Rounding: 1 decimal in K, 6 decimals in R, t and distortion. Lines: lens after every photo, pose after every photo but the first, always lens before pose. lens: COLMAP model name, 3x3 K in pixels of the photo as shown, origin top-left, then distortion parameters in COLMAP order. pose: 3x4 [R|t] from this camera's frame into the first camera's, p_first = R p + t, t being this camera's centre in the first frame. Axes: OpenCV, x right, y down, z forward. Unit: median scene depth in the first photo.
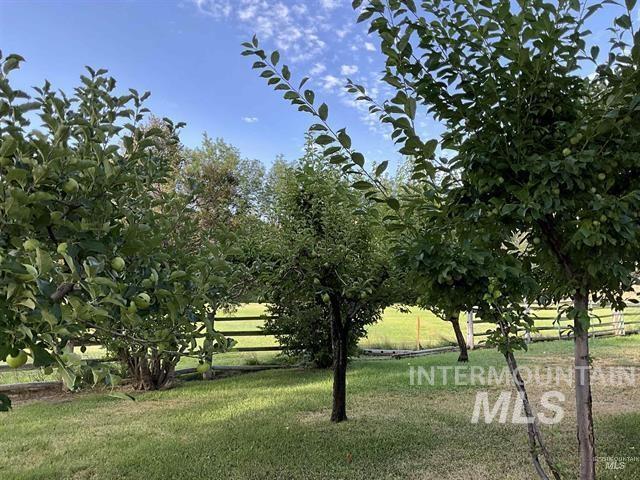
lens RADIAL K [[535.0, 0, 319.5], [0, 535.0, 236.7], [0, 0, 1]] dist [0.062509, -0.117830]
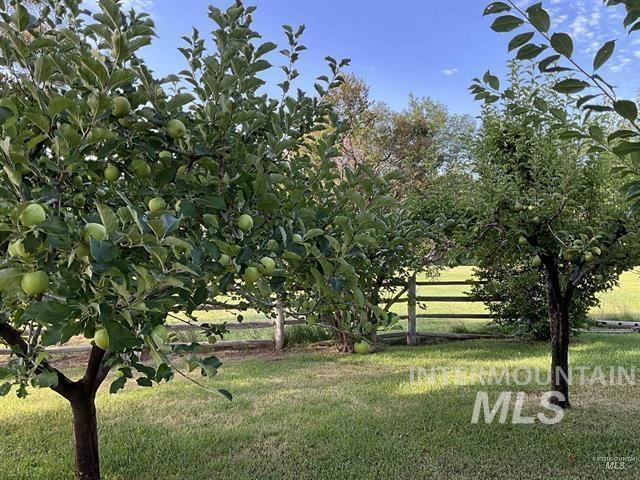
lens RADIAL K [[535.0, 0, 317.4], [0, 535.0, 239.6], [0, 0, 1]] dist [0.062509, -0.117830]
pose [[0.922096, -0.023131, -0.386269, 0.018491], [0.051582, 0.996651, 0.063454, 0.012313], [0.383508, -0.078435, 0.920201, 0.113610]]
